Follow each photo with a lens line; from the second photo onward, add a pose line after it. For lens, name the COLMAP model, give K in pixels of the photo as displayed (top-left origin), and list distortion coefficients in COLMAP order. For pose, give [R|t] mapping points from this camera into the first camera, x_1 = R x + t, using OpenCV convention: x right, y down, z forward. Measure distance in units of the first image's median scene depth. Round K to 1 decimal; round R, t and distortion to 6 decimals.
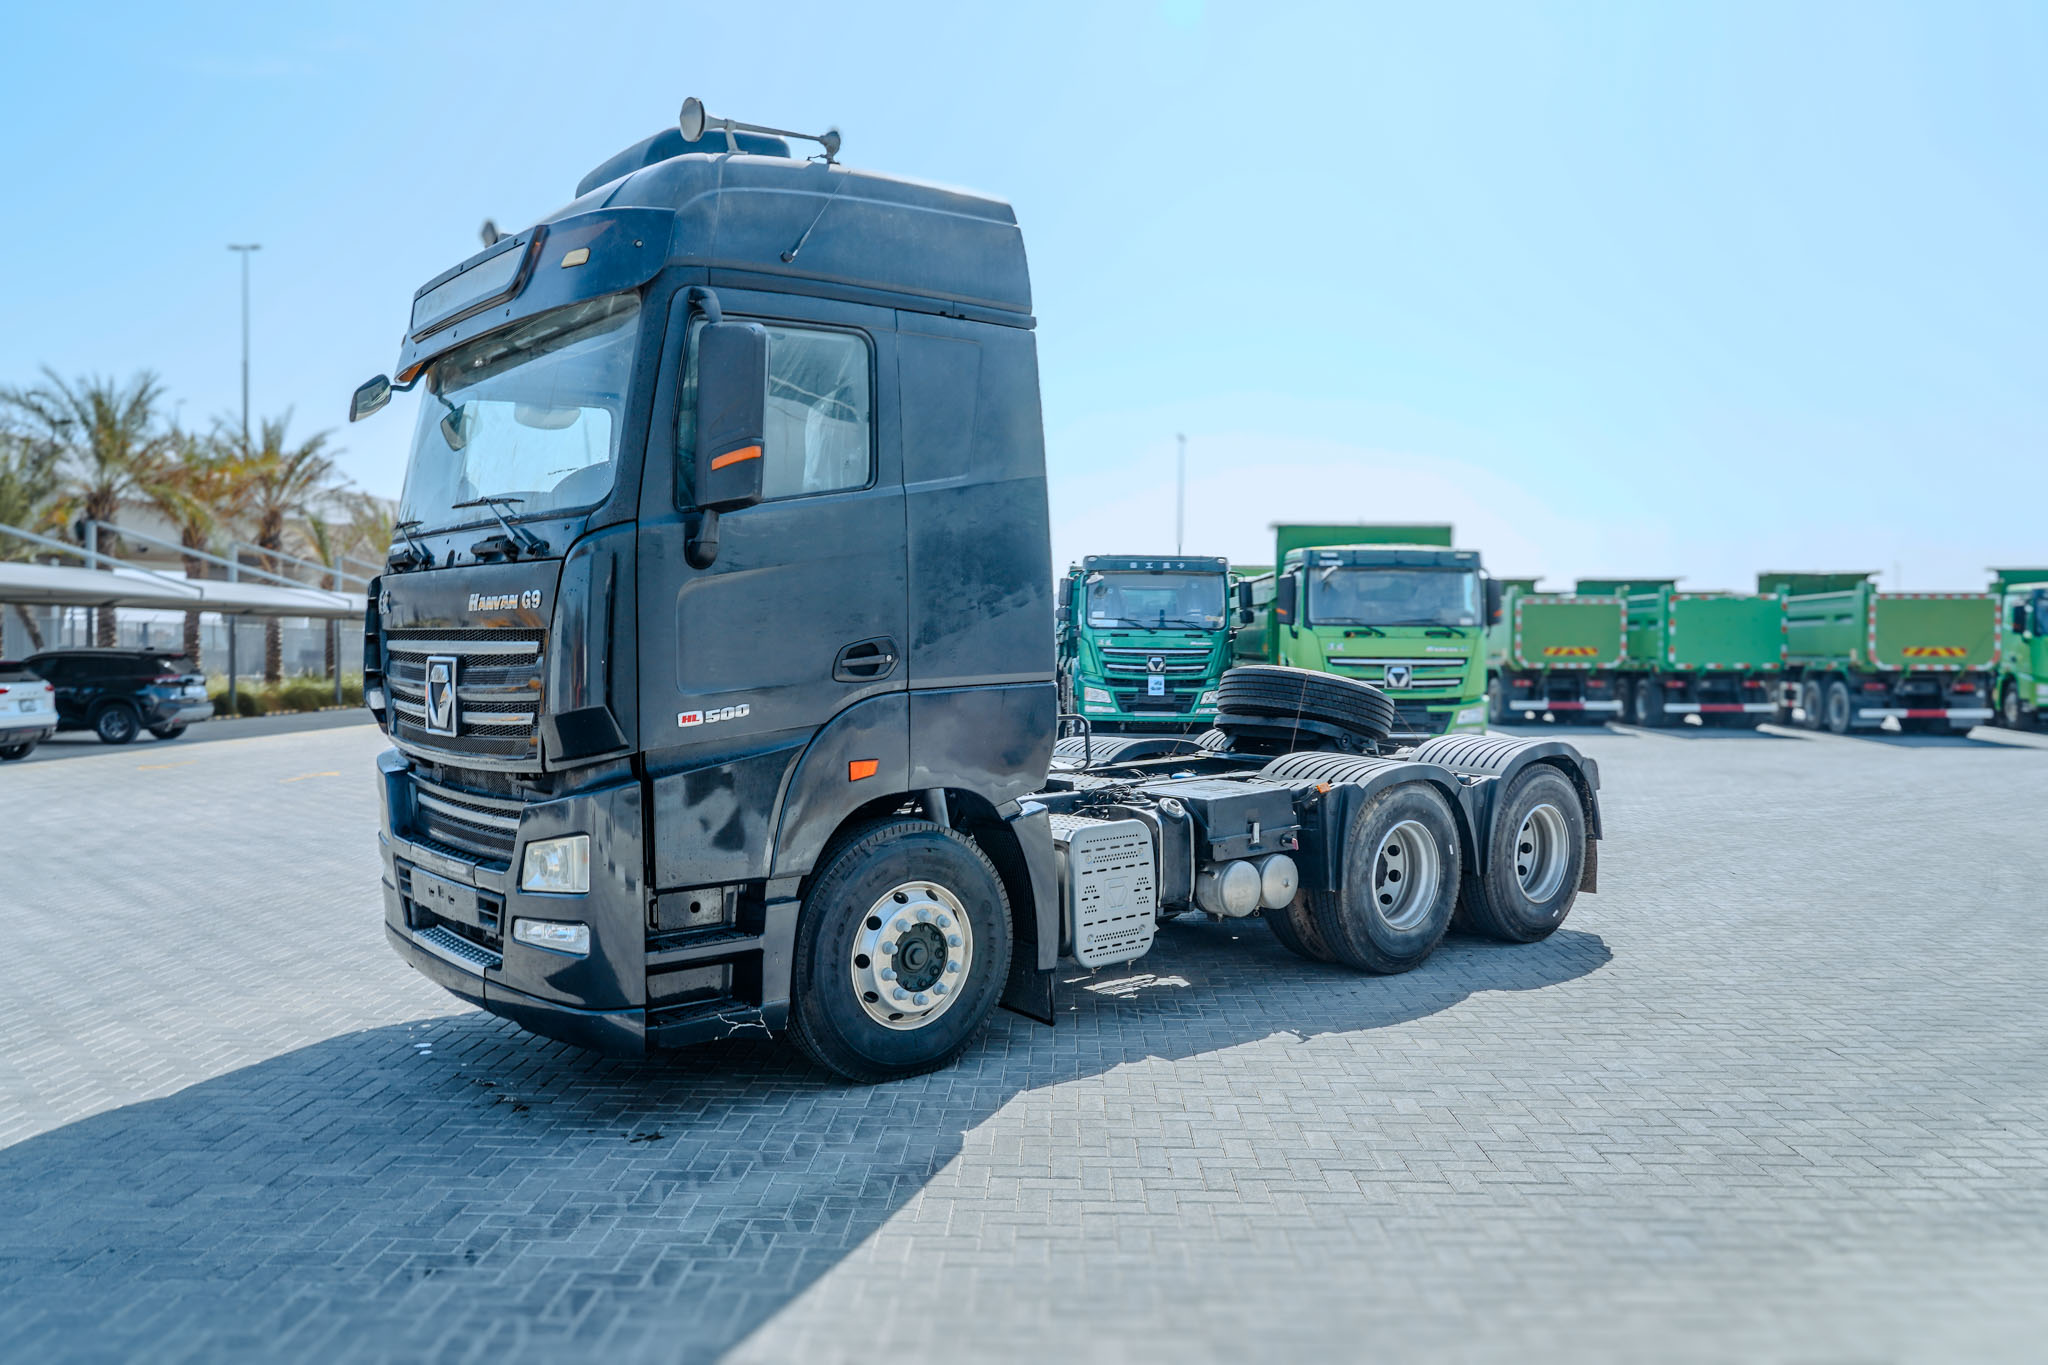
lens RADIAL K [[1527.8, 0, 1011.8], [0, 1527.8, 729.6], [0, 0, 1]] dist [-0.027871, 0.000438]
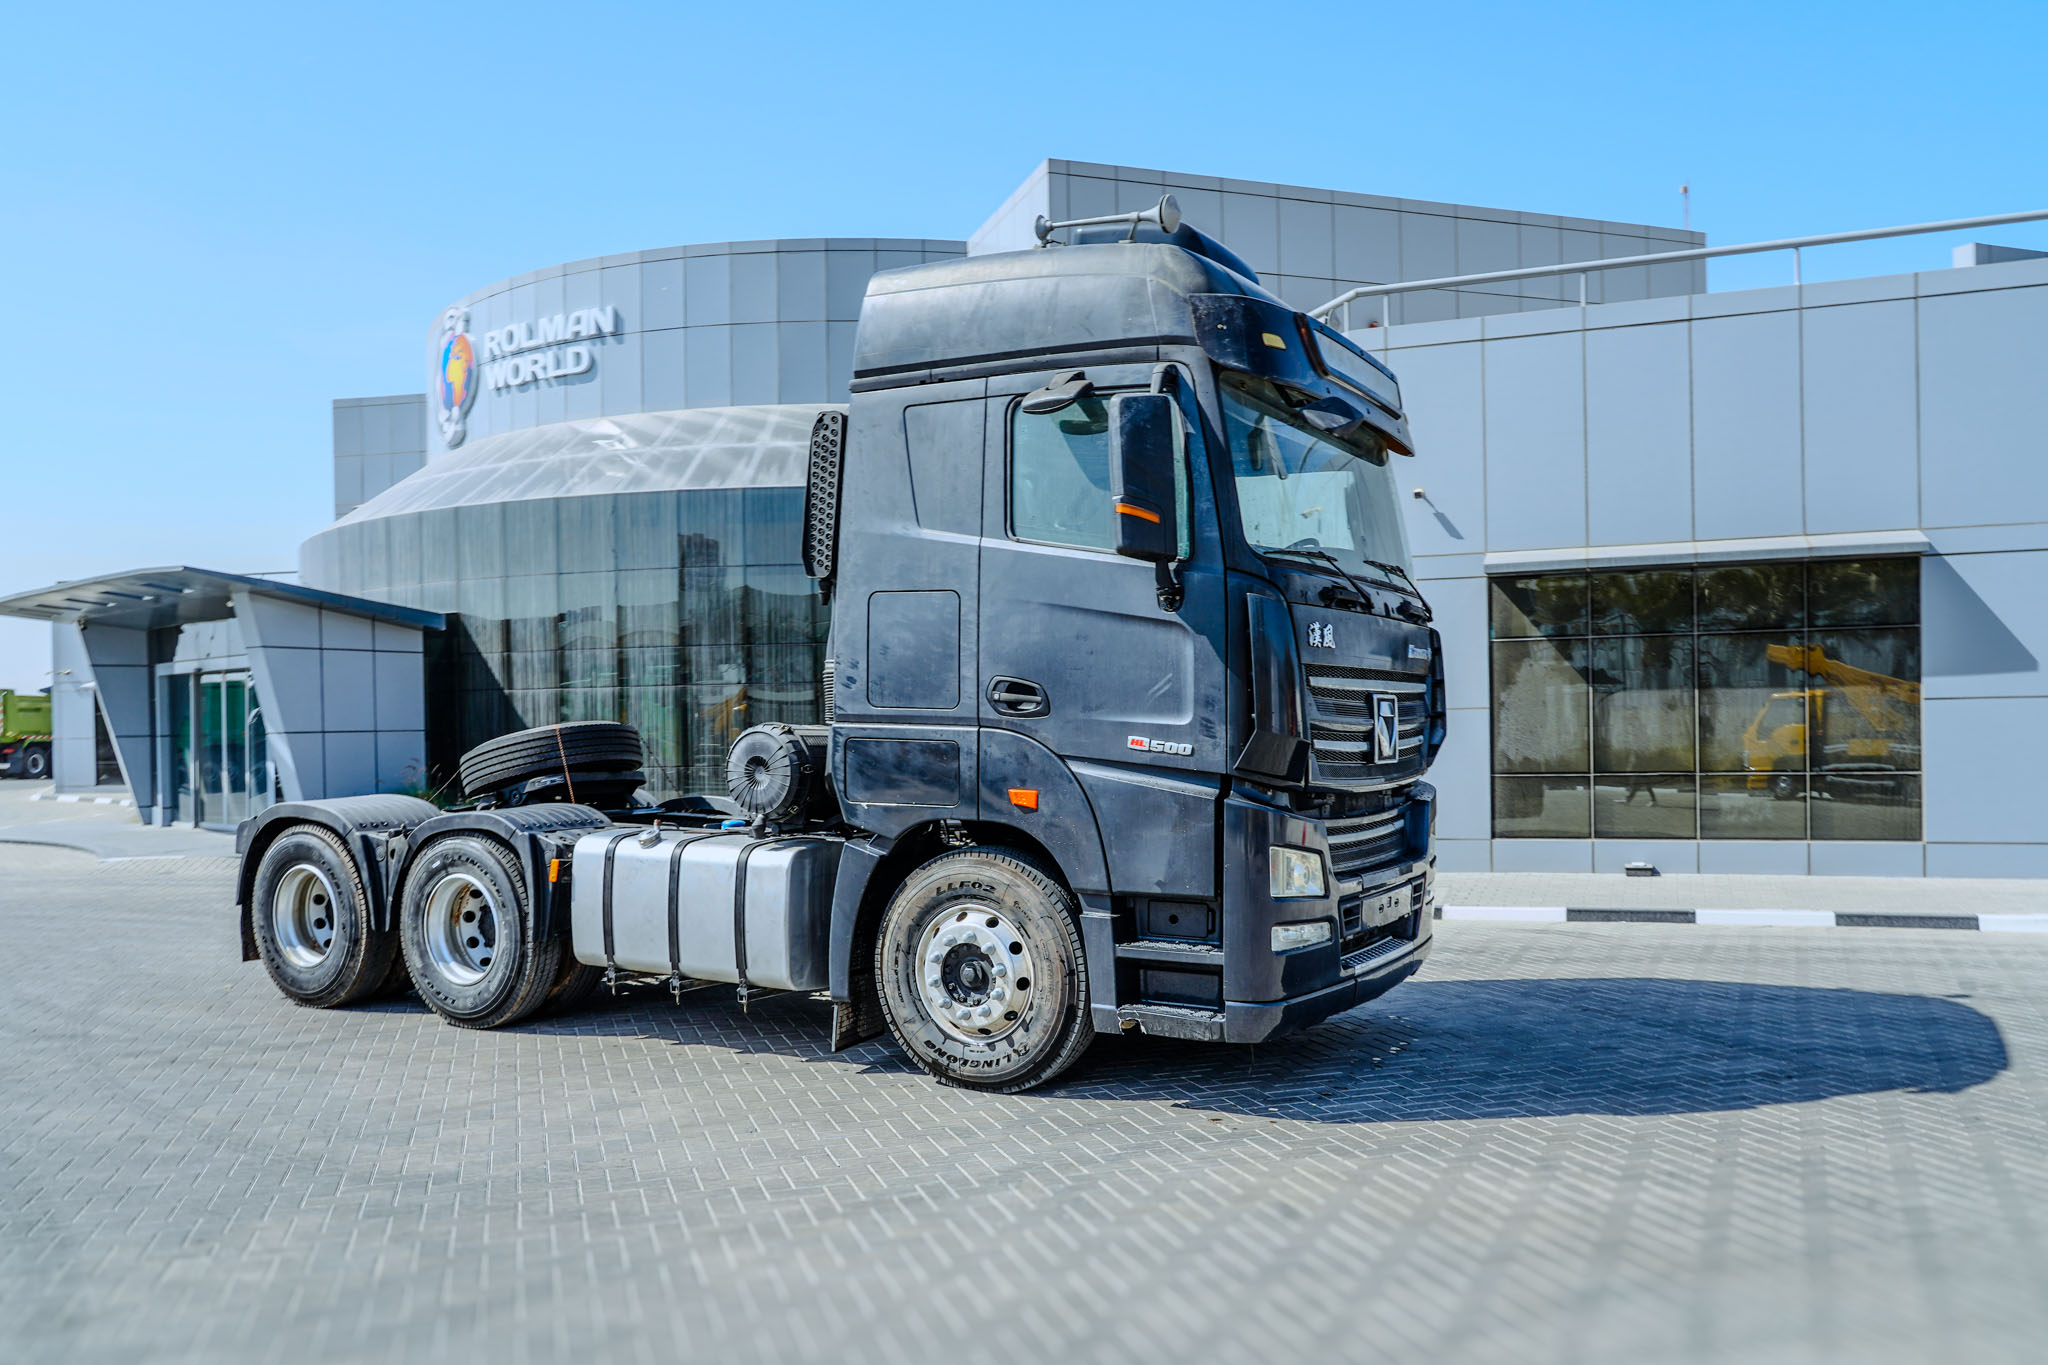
lens RADIAL K [[1527.8, 0, 1011.8], [0, 1527.8, 729.6], [0, 0, 1]] dist [-0.027871, 0.000438]
pose [[-0.263162, -0.009570, 0.964704, -1.210590], [0.057274, 0.998032, 0.025524, -0.057563], [-0.963050, 0.061970, -0.262096, 1.341867]]
